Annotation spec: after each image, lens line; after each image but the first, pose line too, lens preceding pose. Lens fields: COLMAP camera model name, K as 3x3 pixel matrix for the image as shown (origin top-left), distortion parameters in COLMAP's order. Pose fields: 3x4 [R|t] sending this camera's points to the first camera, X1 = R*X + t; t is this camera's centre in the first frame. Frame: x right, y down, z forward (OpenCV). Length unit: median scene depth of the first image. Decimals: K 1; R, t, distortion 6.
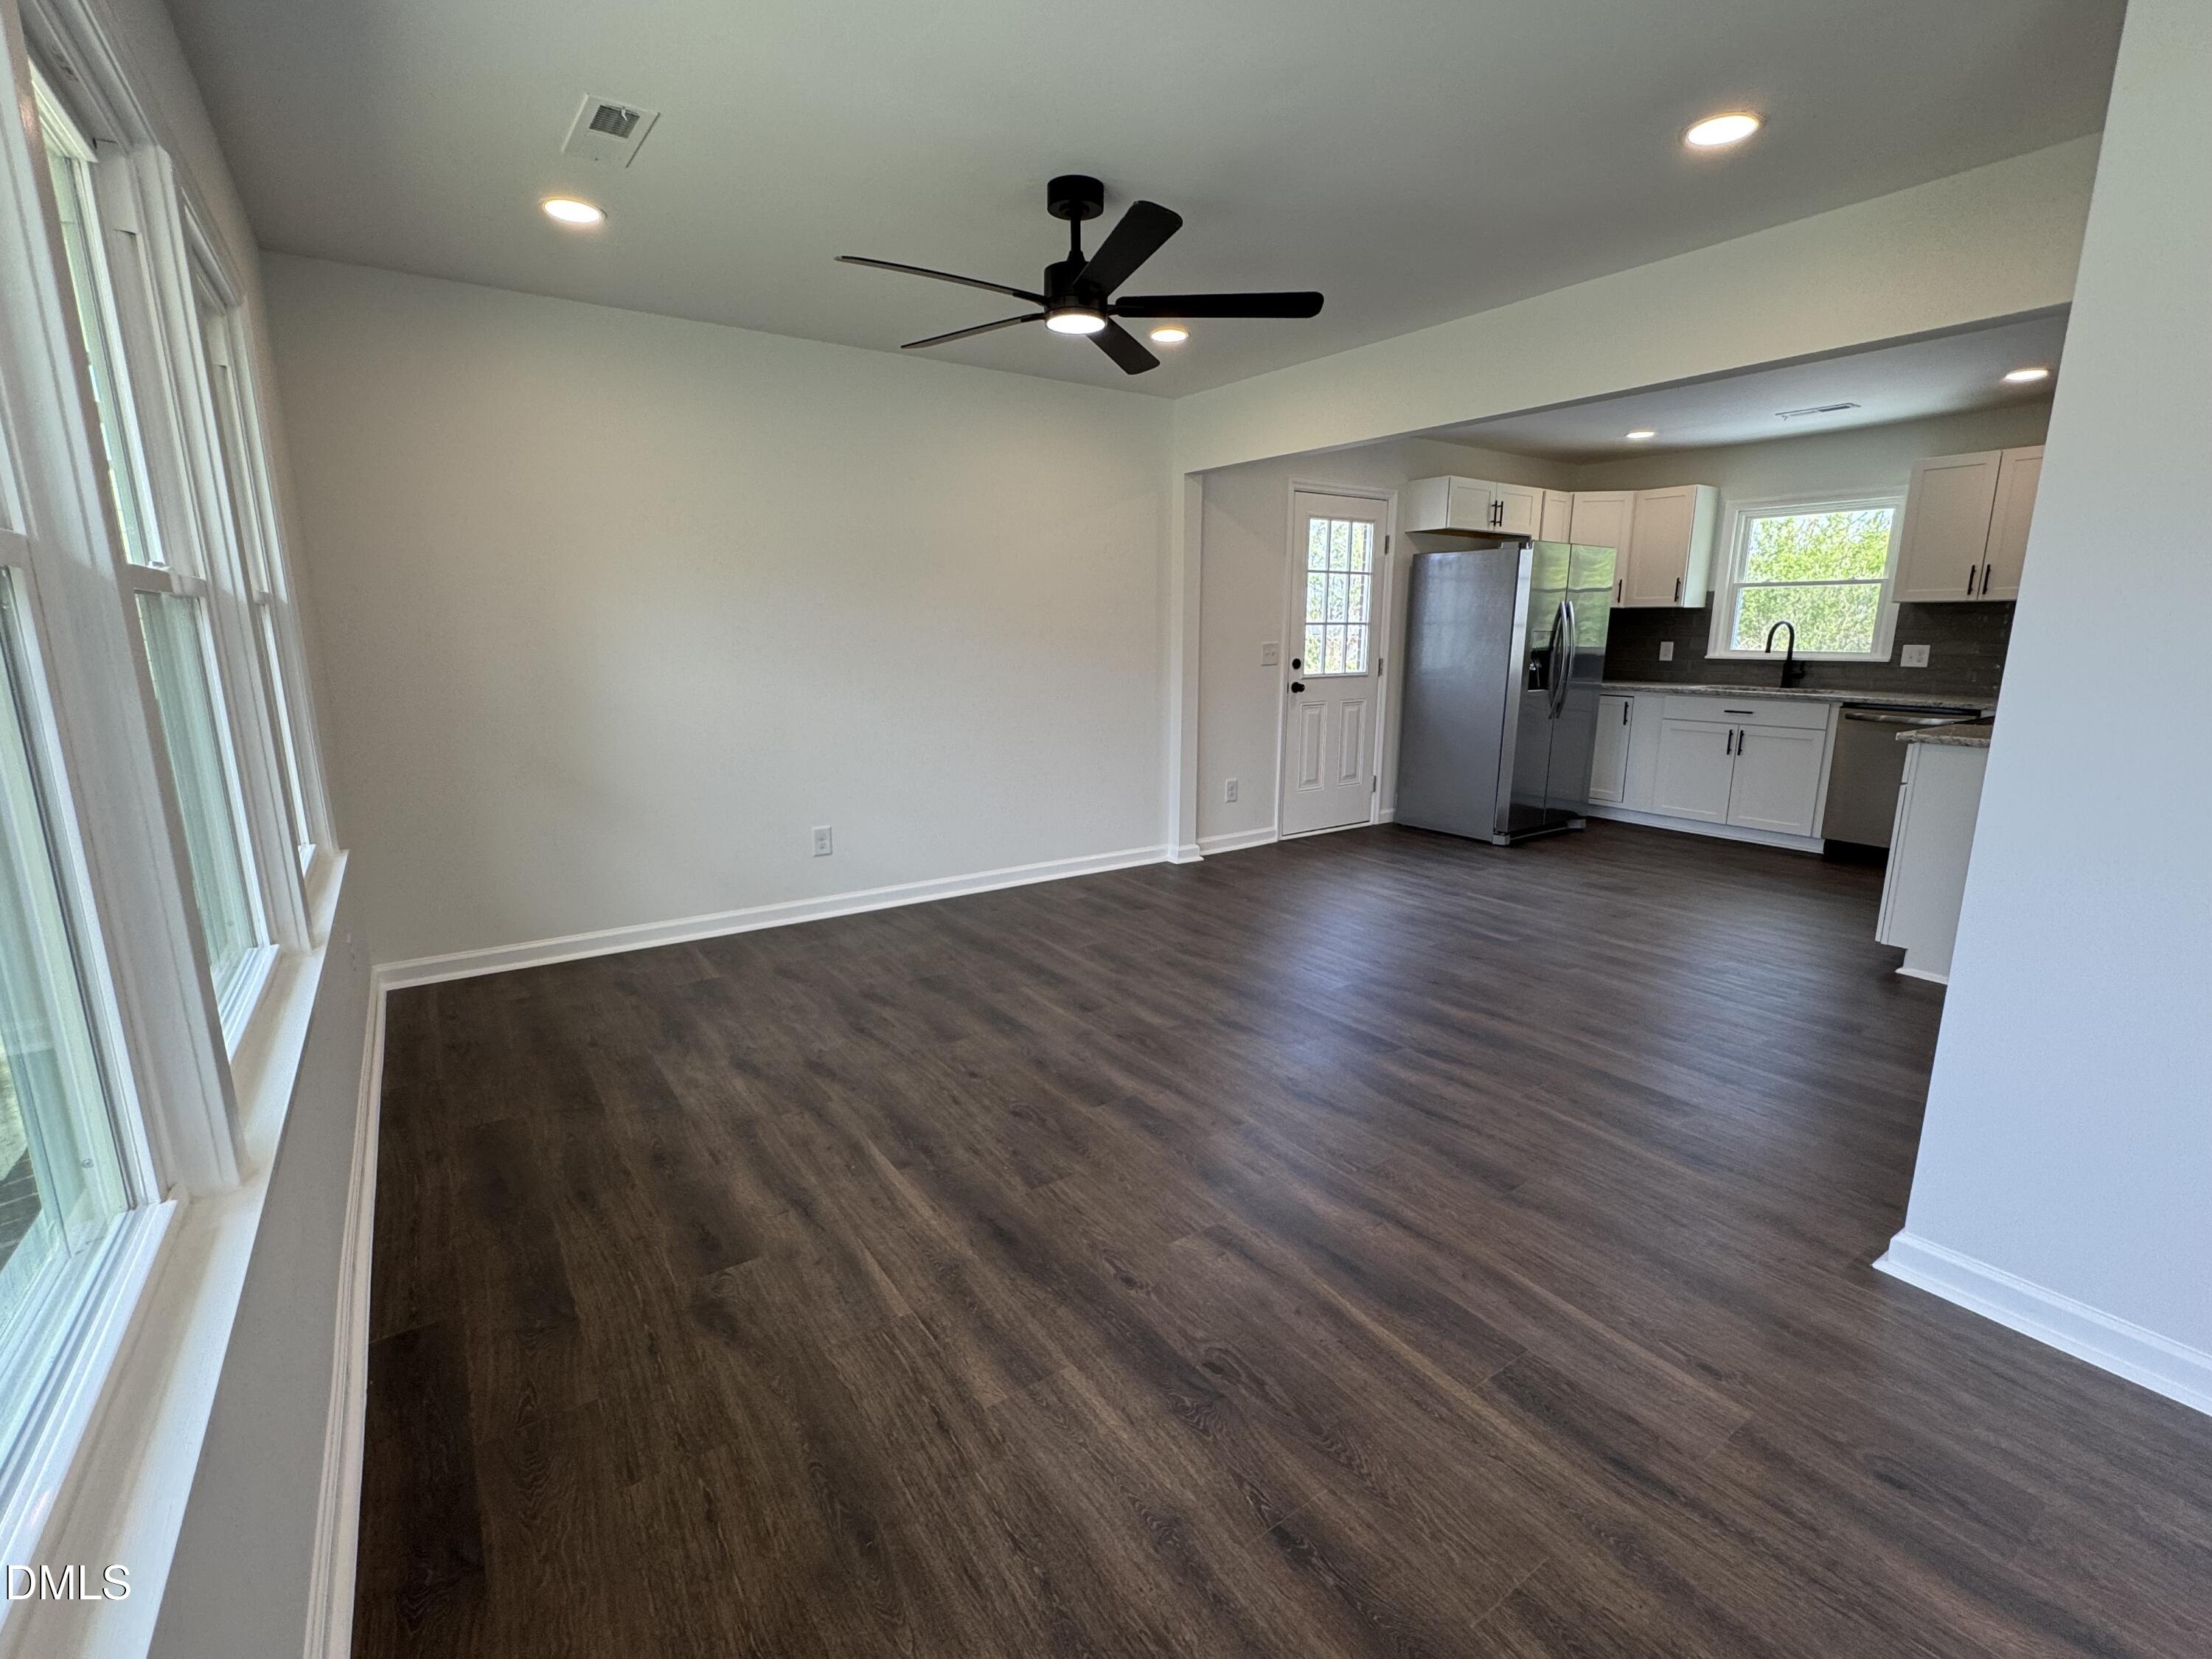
lens RADIAL K [[971.5, 0, 1095.1], [0, 971.5, 829.0], [0, 0, 1]] dist [0.000641, 0.000412]
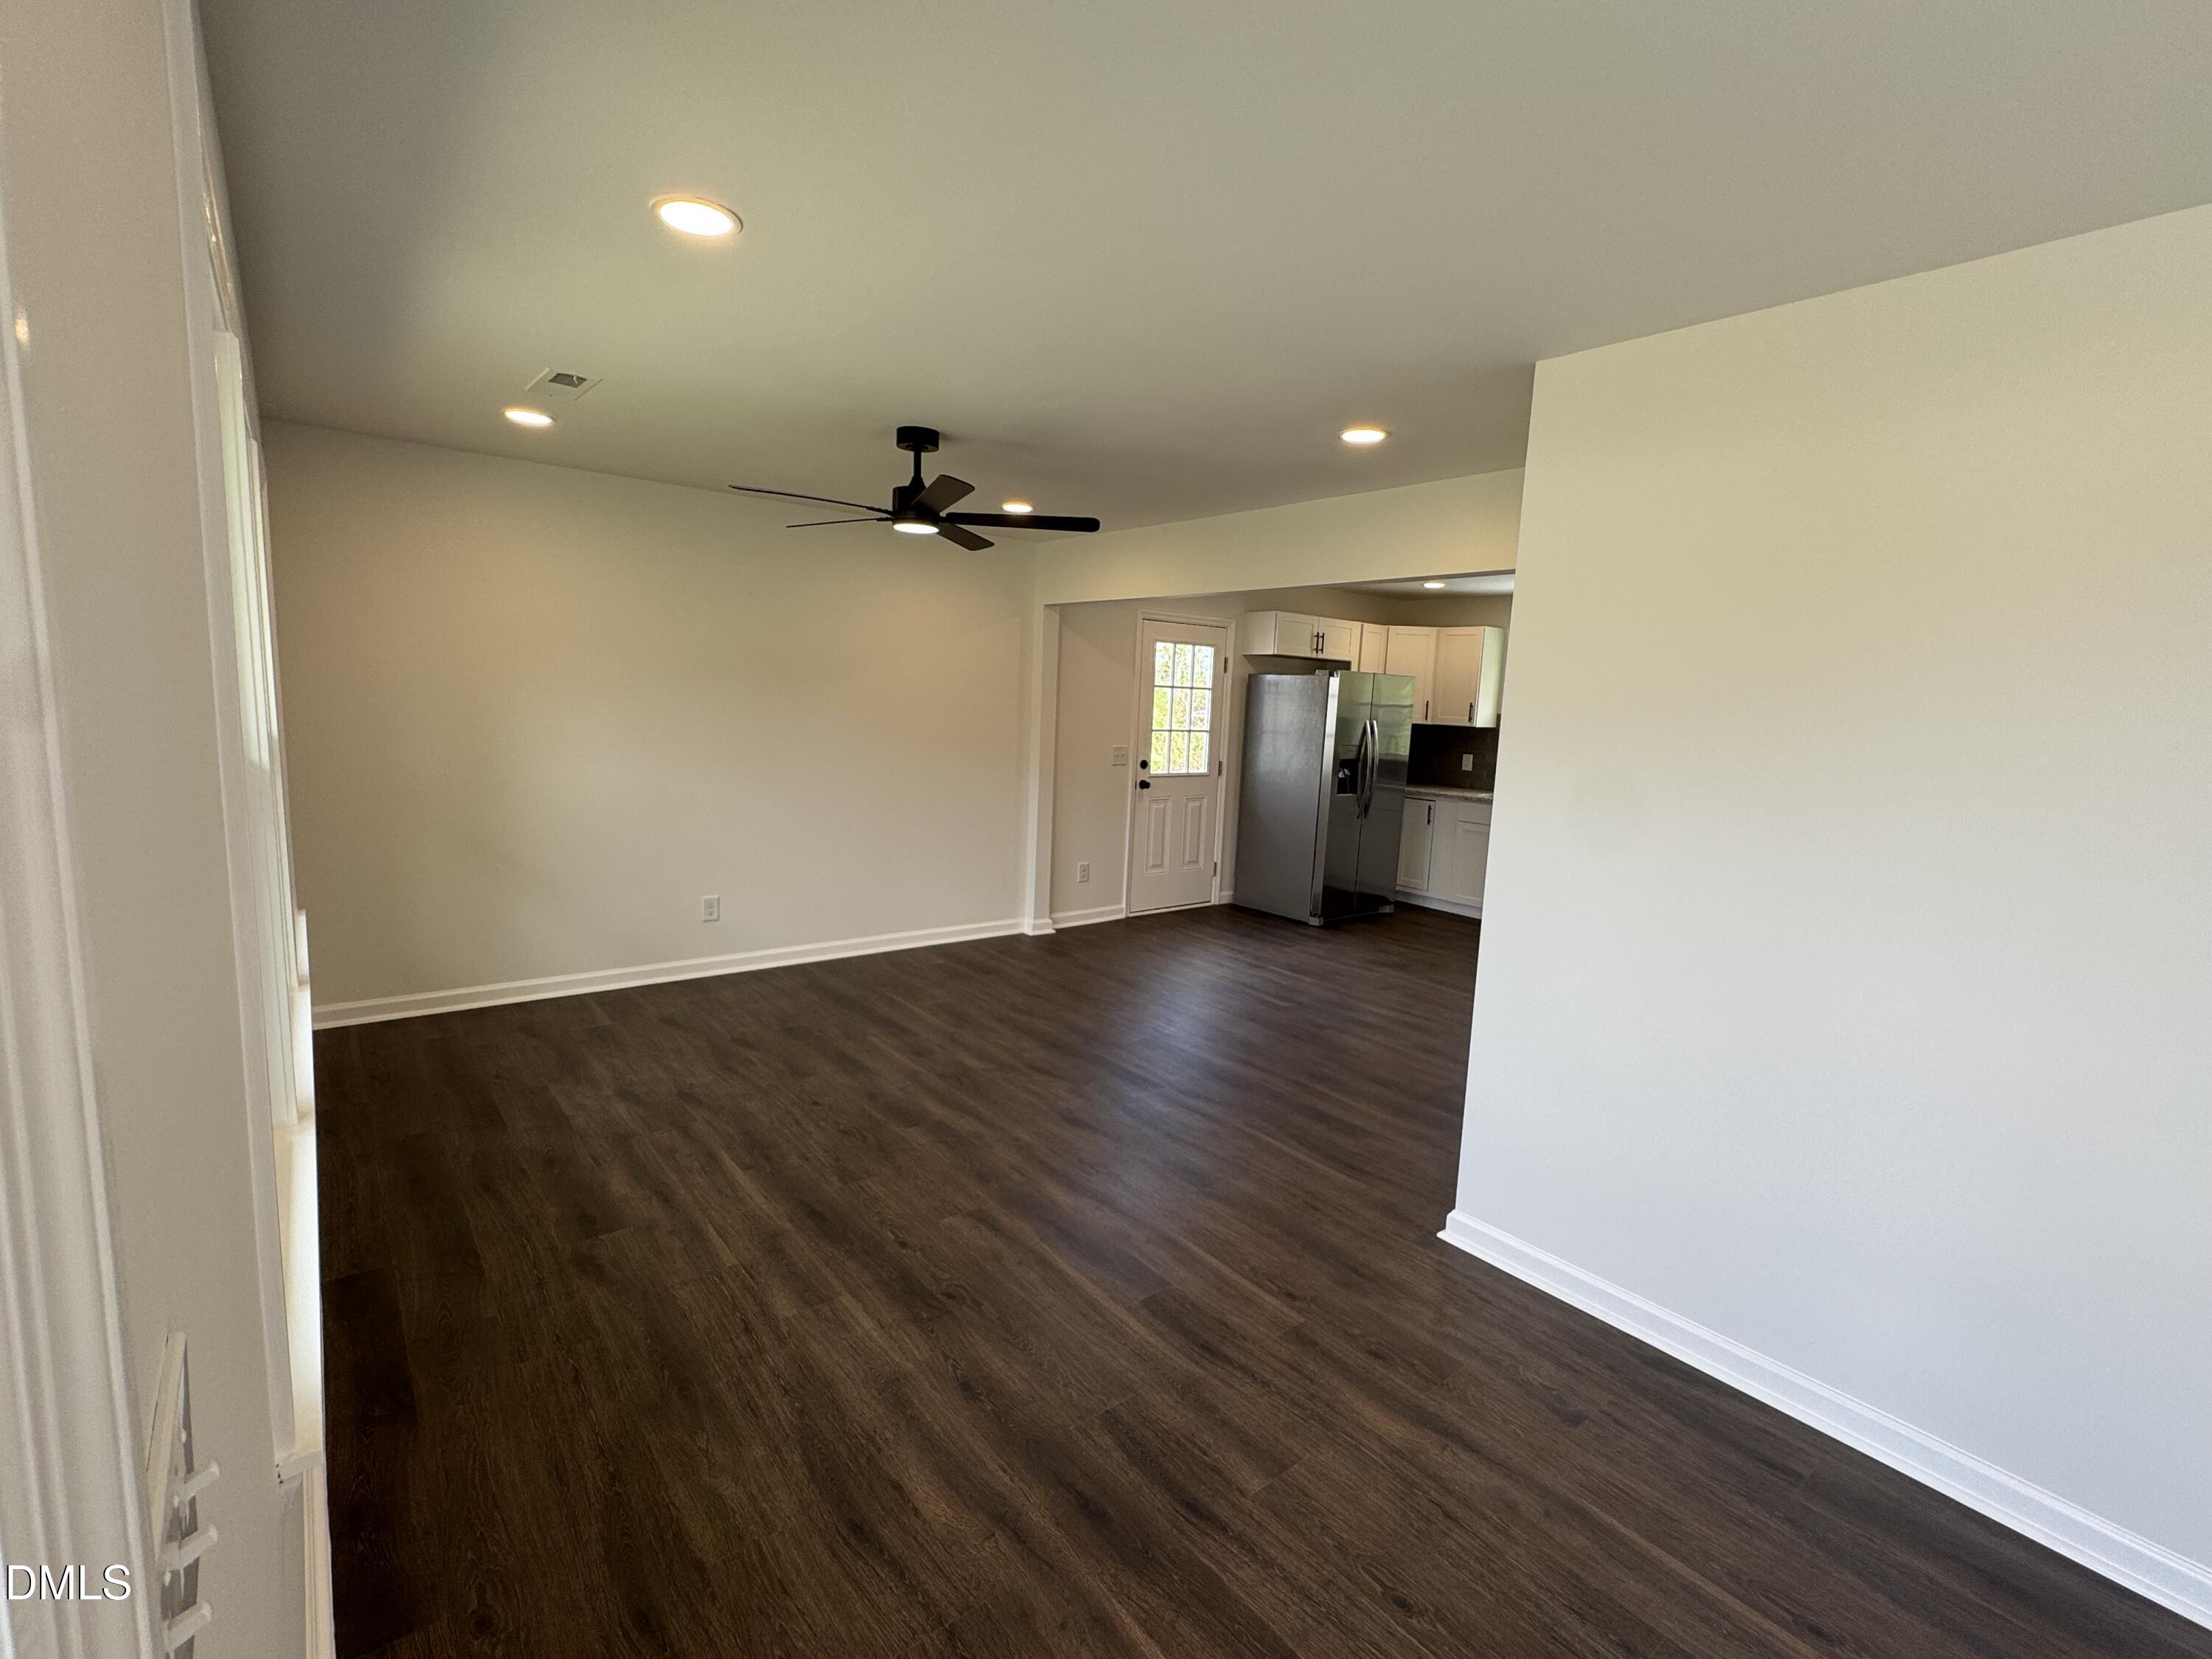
lens RADIAL K [[971.5, 0, 1089.7], [0, 971.5, 829.0], [0, 0, 1]] dist [0.000641, 0.000412]
pose [[0.996703, 0.032412, 0.074388, 0.132374], [-0.027165, 0.997142, -0.070492, -0.021271], [-0.076460, 0.068239, 0.994735, -0.316939]]
